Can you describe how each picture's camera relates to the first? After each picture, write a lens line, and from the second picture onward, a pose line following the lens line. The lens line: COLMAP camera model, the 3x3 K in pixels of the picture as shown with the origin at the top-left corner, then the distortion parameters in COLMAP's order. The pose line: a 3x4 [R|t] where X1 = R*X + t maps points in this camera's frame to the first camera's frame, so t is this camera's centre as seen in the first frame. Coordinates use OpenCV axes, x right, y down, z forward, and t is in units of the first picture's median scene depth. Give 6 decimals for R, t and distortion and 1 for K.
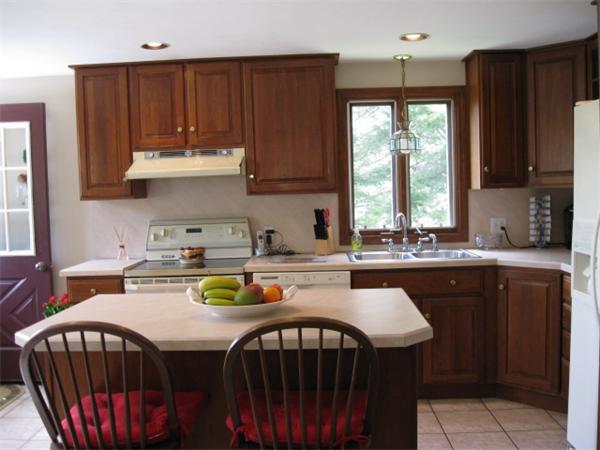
lens RADIAL K [[623.9, 0, 300.3], [0, 623.9, 225.2], [0, 0, 1]] dist [-0.113711, 0.000000]
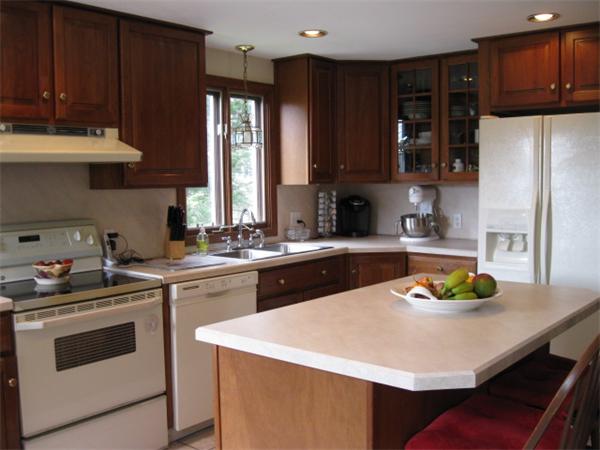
lens RADIAL K [[623.9, 0, 300.0], [0, 623.9, 226.8], [0, 0, 1]] dist [-0.113711, 0.000000]
pose [[0.618092, -0.037994, 0.785187, -0.548580], [0.041669, 0.999011, 0.015539, -0.002859], [-0.785001, 0.023113, 0.619064, 0.336503]]
